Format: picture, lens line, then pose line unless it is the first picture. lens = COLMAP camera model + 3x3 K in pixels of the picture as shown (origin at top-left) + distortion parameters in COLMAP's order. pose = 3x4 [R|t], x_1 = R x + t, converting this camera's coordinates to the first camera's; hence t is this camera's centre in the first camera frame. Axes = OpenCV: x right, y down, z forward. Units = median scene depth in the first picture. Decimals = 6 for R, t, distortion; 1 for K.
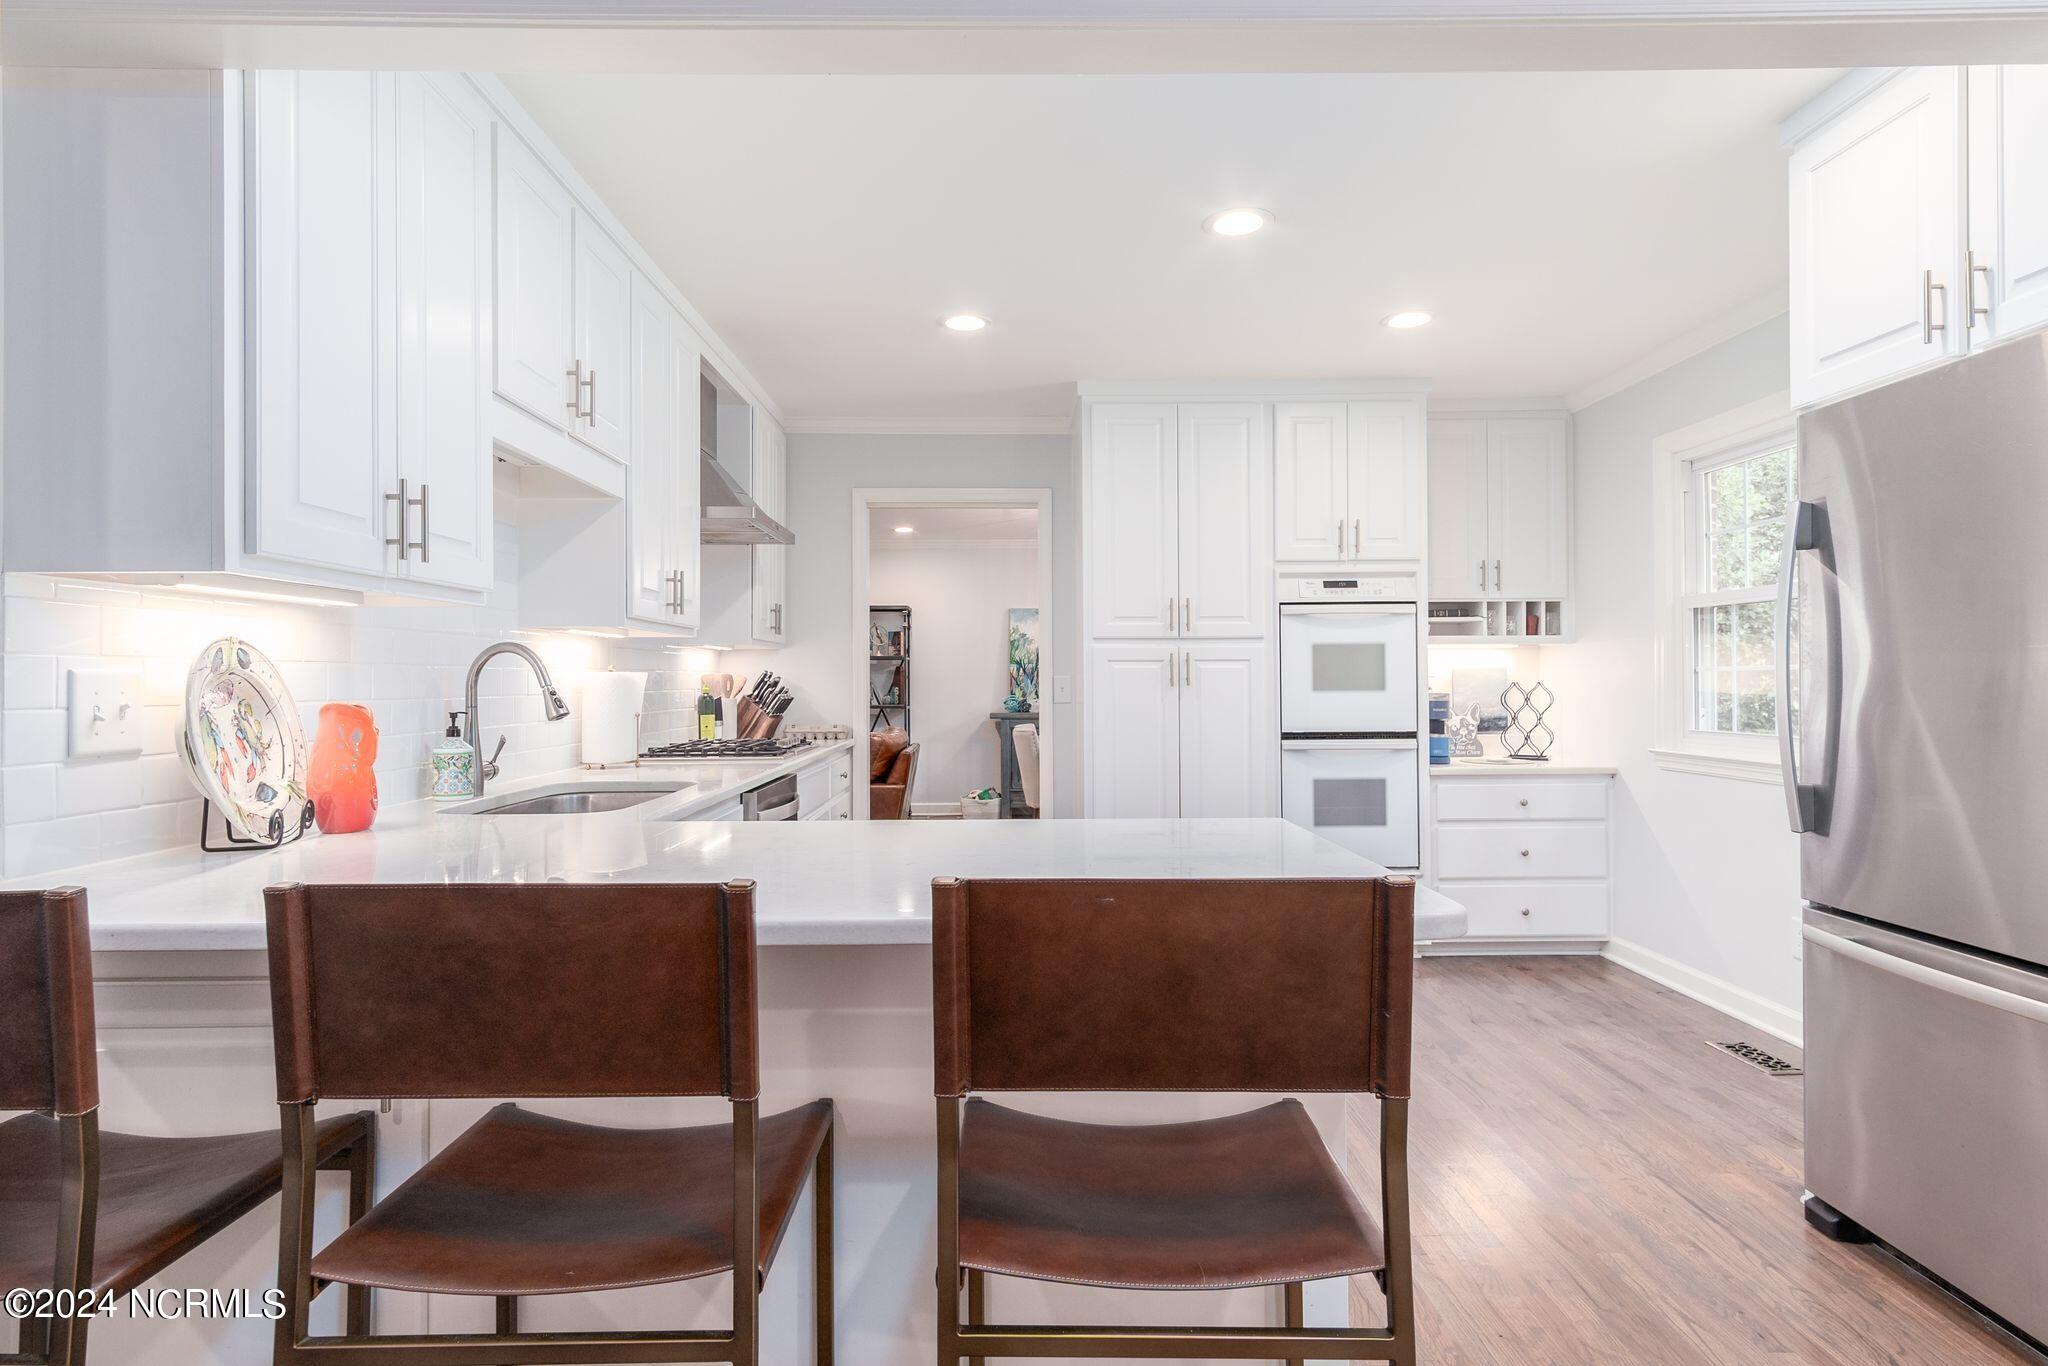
lens RADIAL K [[1082.9, 0, 1024.0], [0, 1082.9, 683.0], [0, 0, 1]] dist [0.000526, 0.000210]
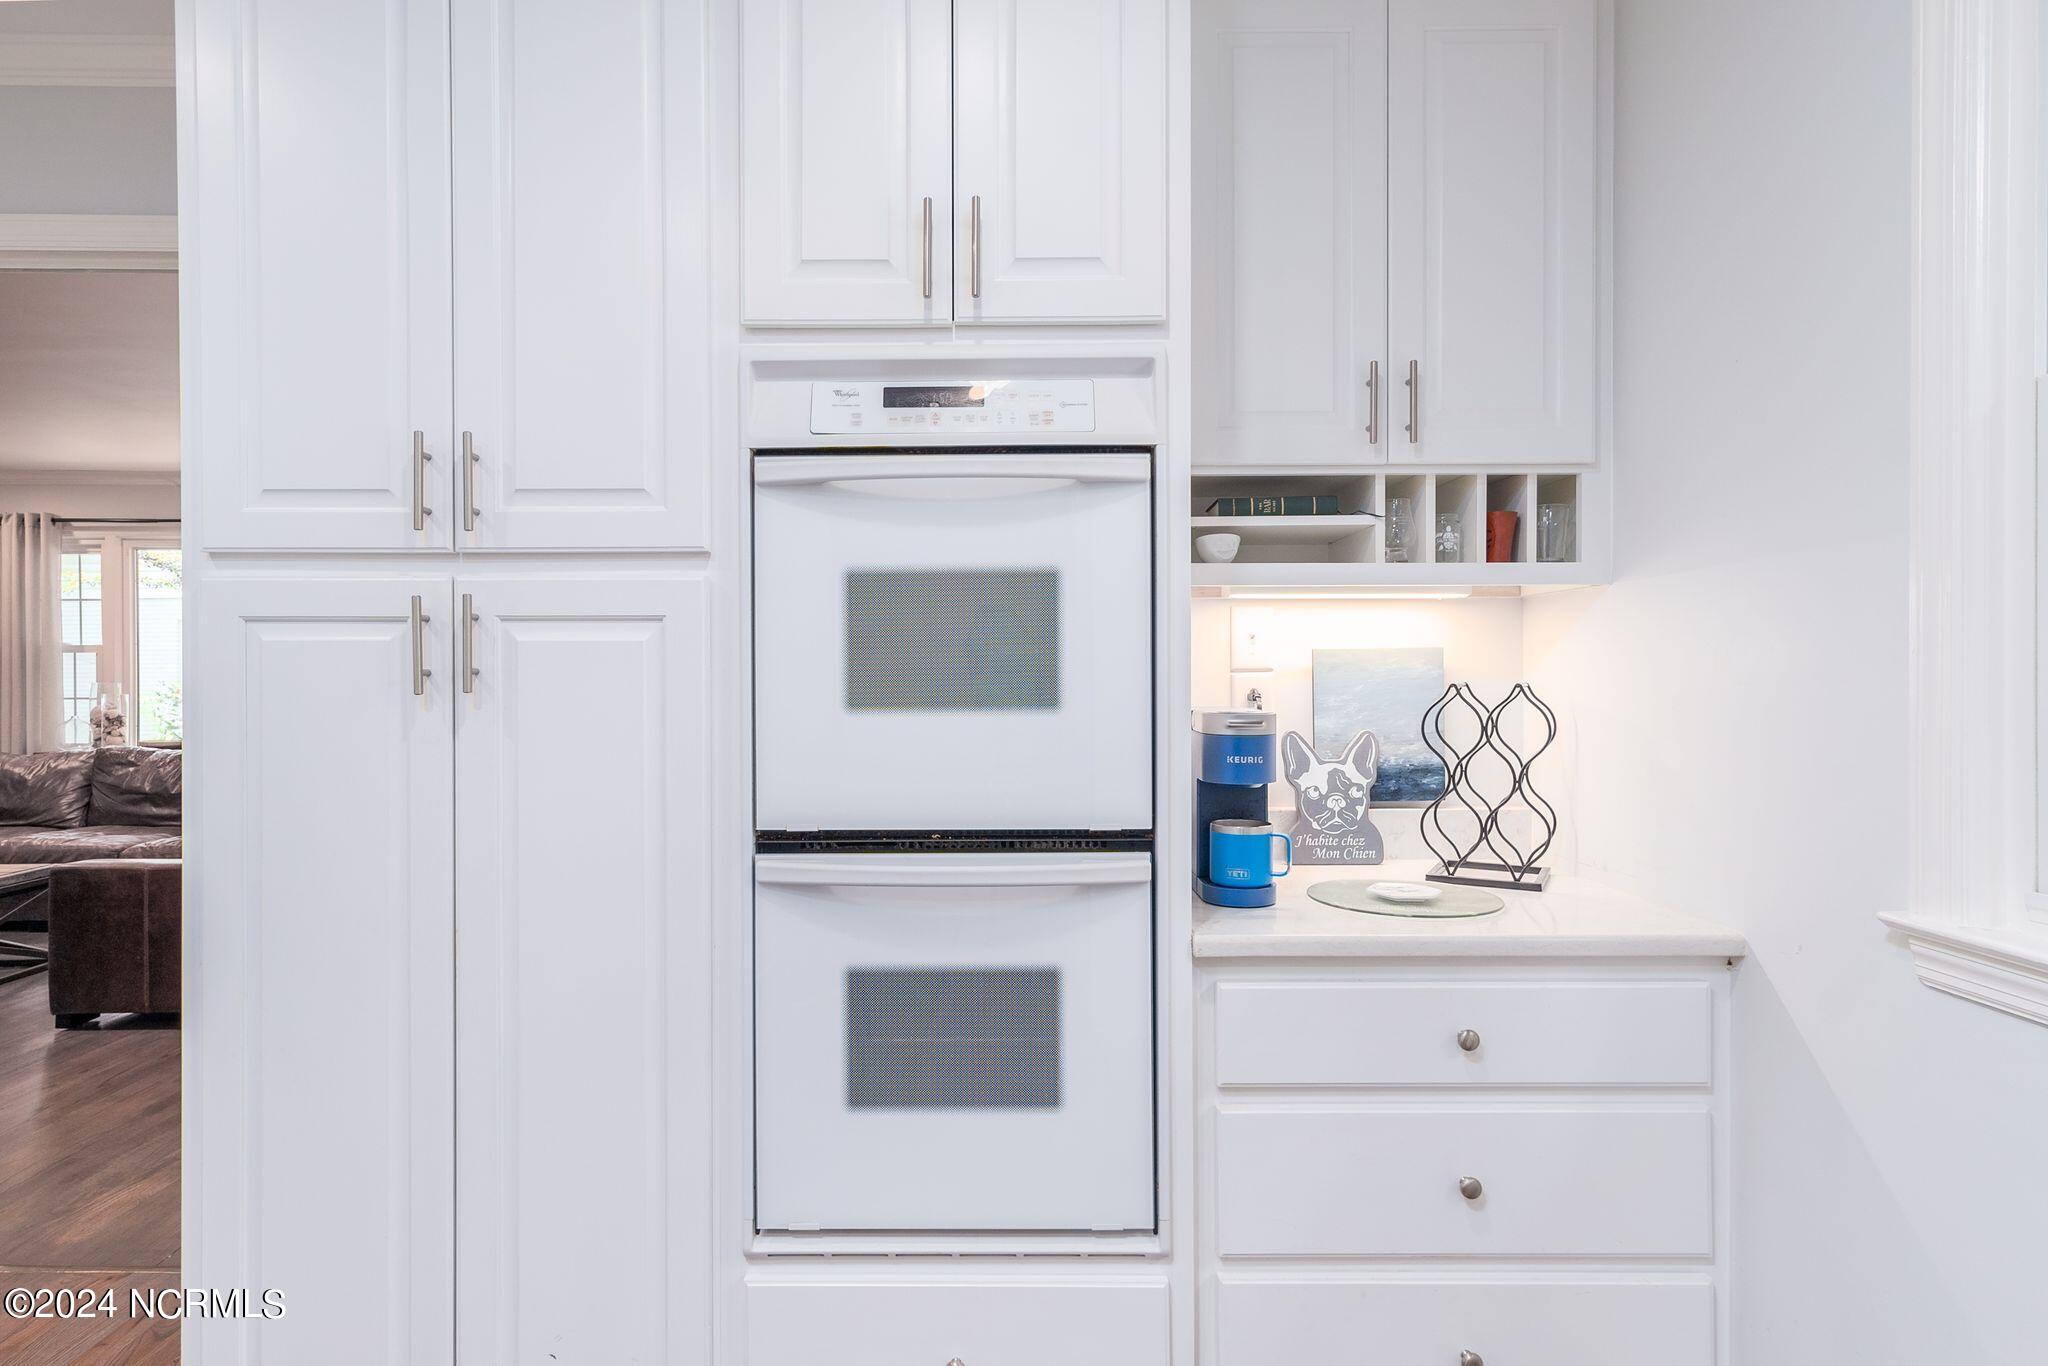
lens RADIAL K [[1037.6, 0, 1024.0], [0, 1037.6, 683.0], [0, 0, 1]] dist [-0.001701, -0.000290]
pose [[0.999910, 0.004143, -0.012756, 0.309539], [-0.004025, 0.999950, 0.009207, -0.003977], [0.012793, -0.009155, 0.999876, 0.640244]]
